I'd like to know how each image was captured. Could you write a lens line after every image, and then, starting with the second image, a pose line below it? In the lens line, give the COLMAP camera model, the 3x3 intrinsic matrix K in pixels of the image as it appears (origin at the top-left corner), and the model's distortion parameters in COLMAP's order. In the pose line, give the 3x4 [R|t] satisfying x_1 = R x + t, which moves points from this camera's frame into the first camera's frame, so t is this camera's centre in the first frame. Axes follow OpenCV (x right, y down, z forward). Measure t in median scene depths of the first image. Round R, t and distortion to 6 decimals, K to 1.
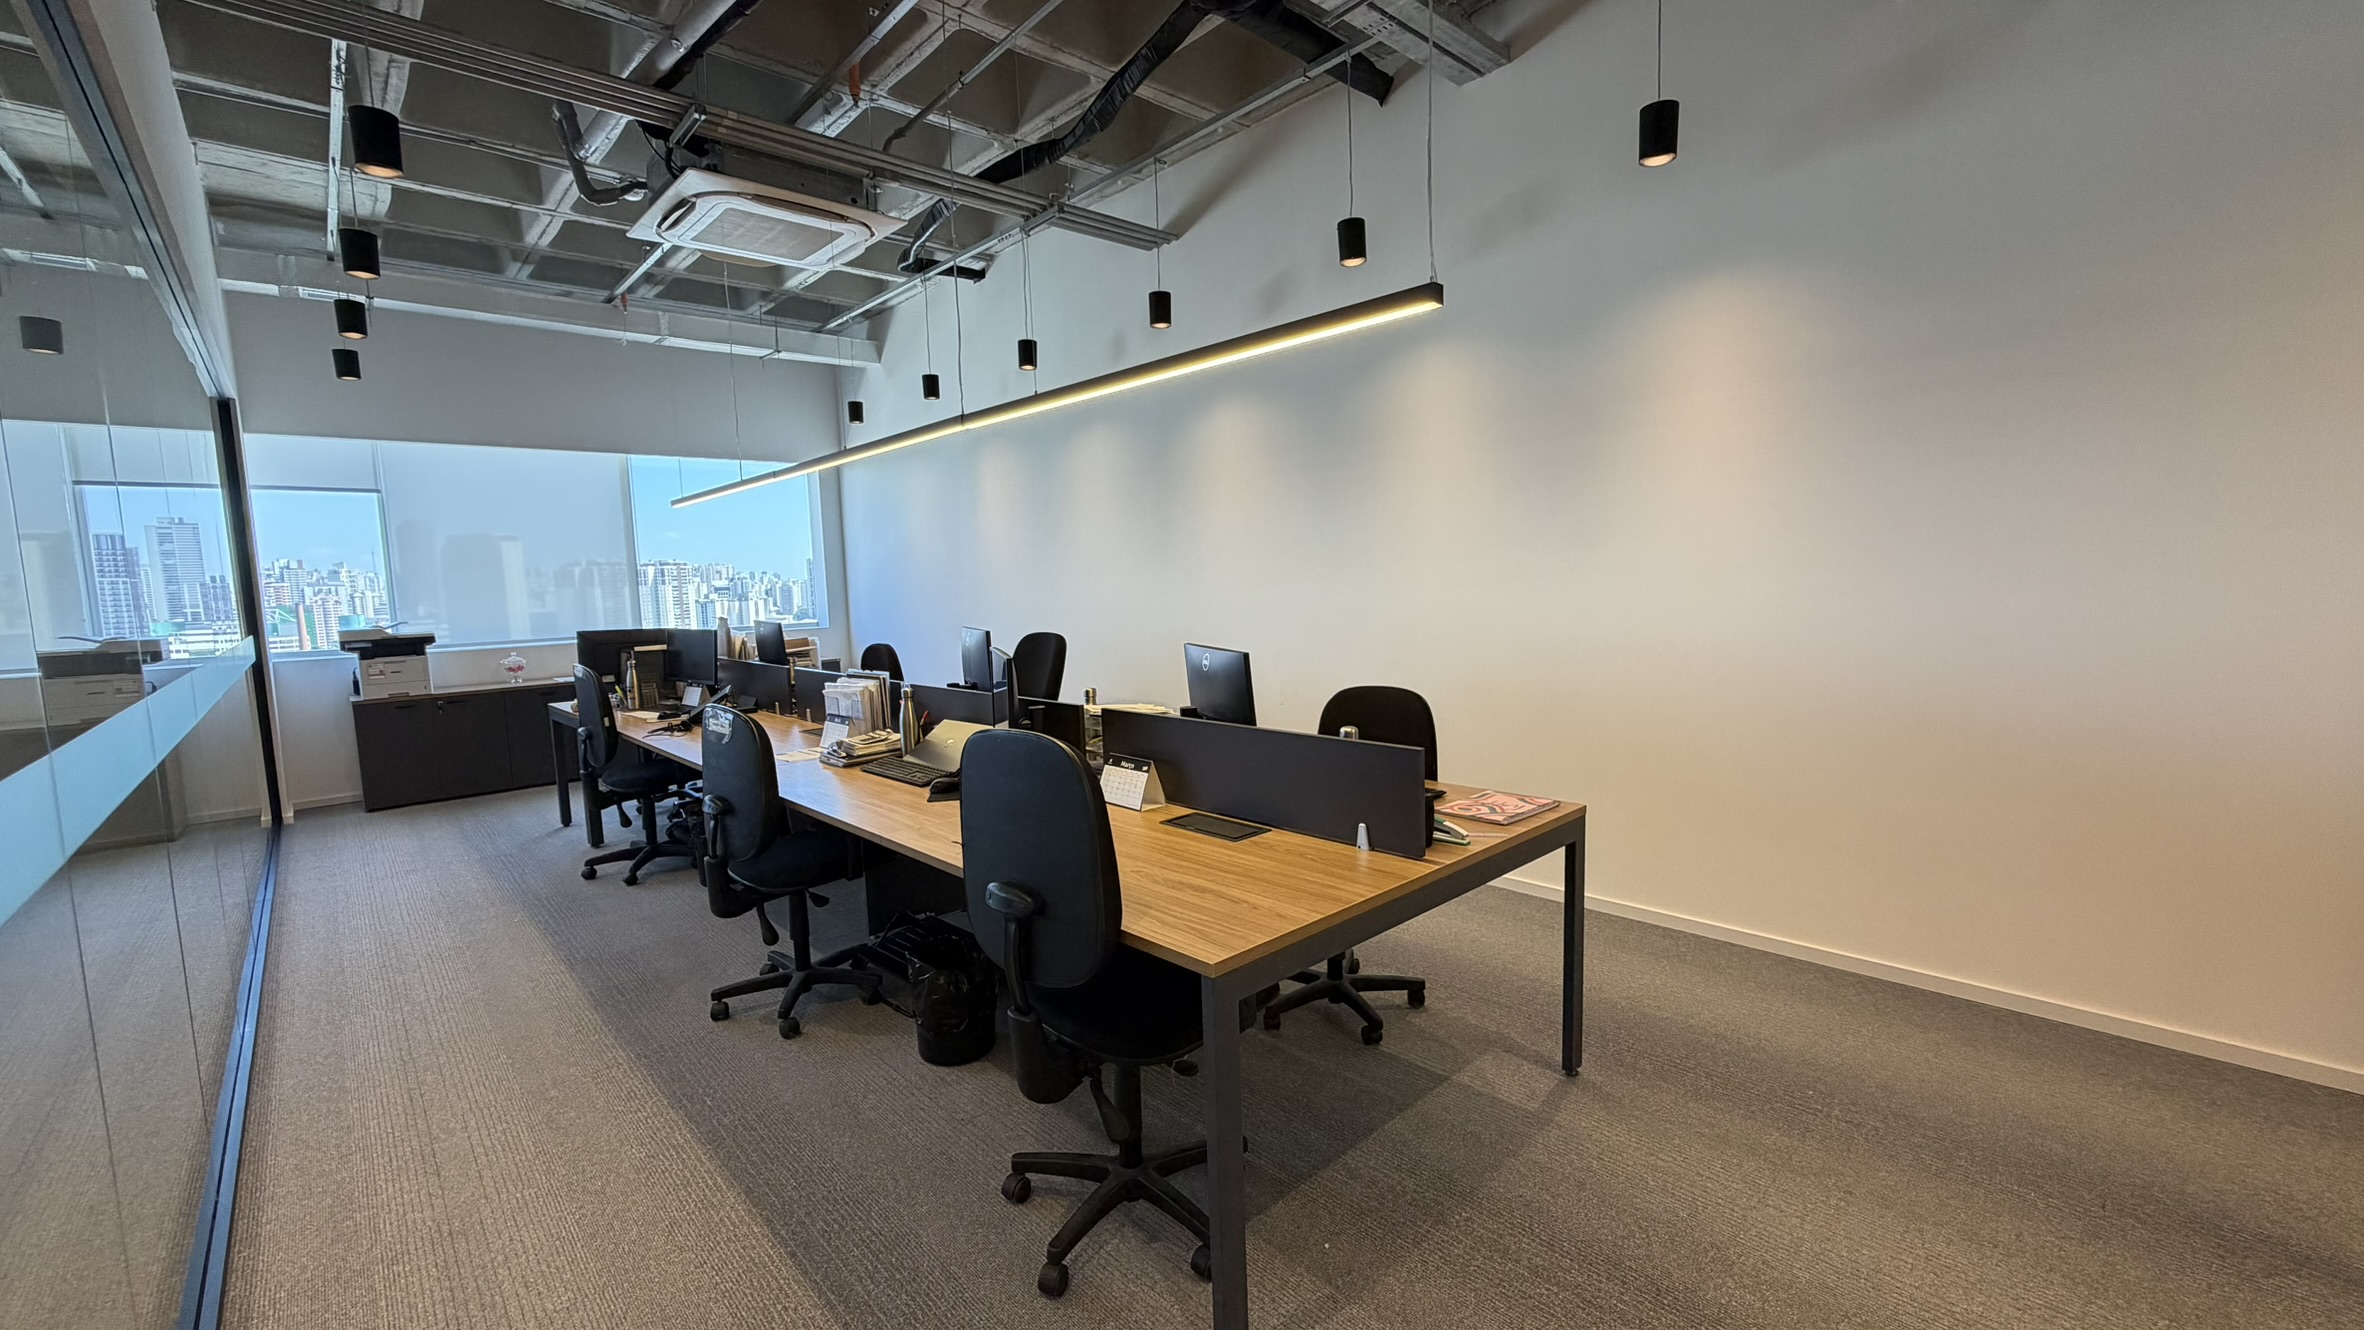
lens RADIAL K [[955.0, 0, 1182.0], [0, 955.0, 665.0], [0, 0, 1]] dist [0.008247, -0.000489]
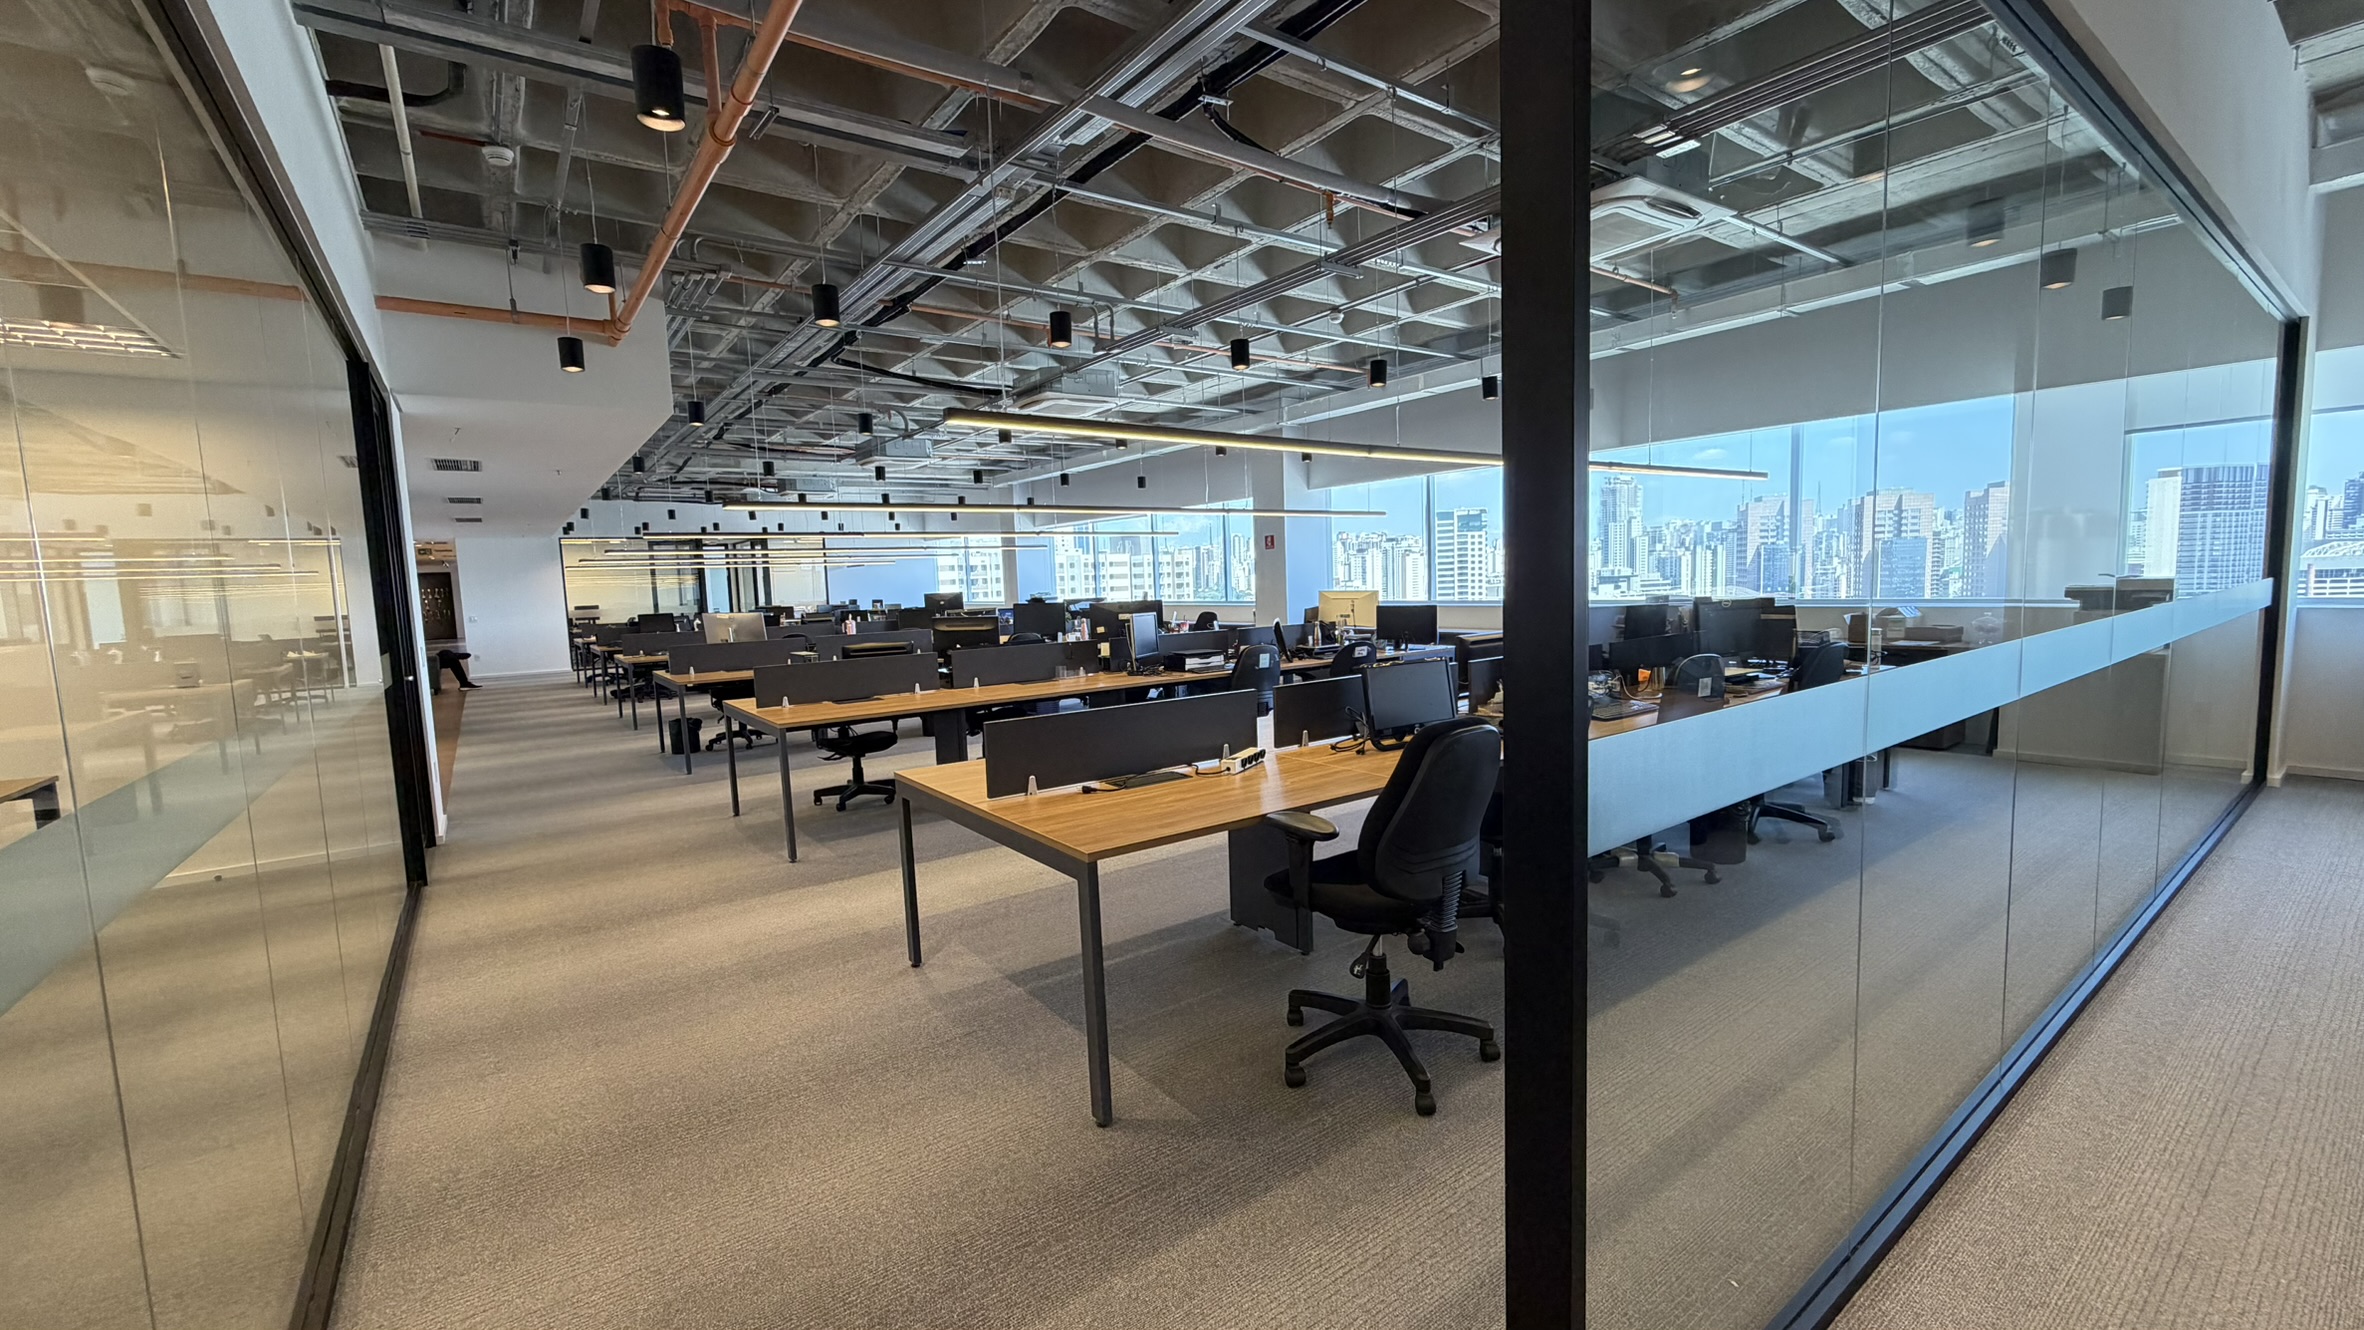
lens RADIAL K [[955.0, 0, 1182.0], [0, 955.0, 665.0], [0, 0, 1]] dist [0.008247, -0.000489]
pose [[-0.130990, 0.129180, -0.982931, 0.096377], [-0.061413, 0.988513, 0.138098, -0.011761], [0.989480, 0.078455, -0.121552, 0.086607]]
